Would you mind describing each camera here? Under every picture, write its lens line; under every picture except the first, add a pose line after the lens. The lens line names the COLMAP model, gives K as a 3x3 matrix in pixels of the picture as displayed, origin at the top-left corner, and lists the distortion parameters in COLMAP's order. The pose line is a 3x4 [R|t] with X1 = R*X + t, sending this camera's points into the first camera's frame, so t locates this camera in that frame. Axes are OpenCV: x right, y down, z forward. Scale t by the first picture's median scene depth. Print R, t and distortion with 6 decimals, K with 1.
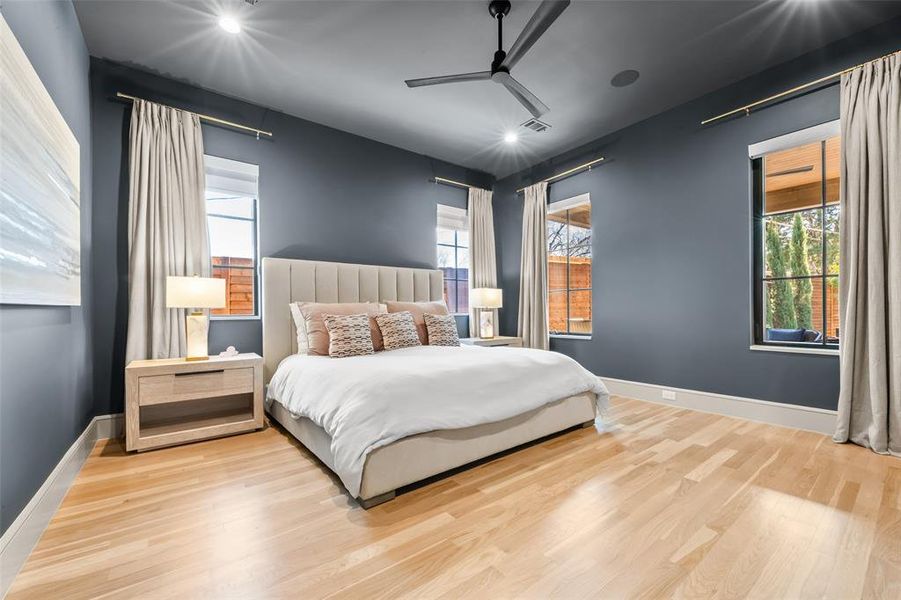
lens RADIAL K [[360.1, 0, 456.6], [0, 360.1, 312.4], [0, 0, 1]] dist [-0.001227, -0.000340]
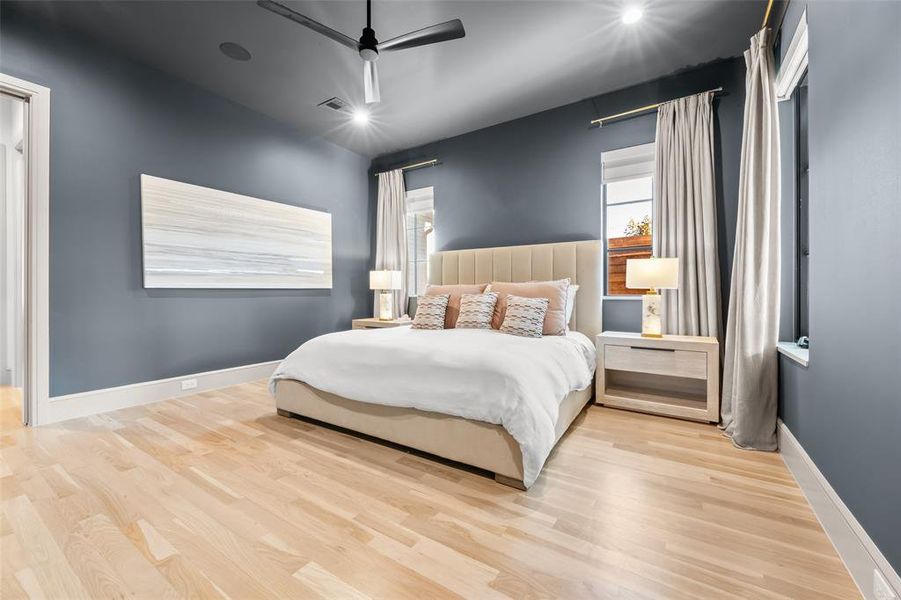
lens RADIAL K [[360.1, 0, 451.1], [0, 360.1, 292.7], [0, 0, 1]] dist [-0.001227, -0.000340]
pose [[0.330158, 0.008268, -0.943889, 1.035341], [-0.009008, 0.999944, 0.005608, -0.009382], [0.943883, 0.006651, 0.330214, 0.815418]]
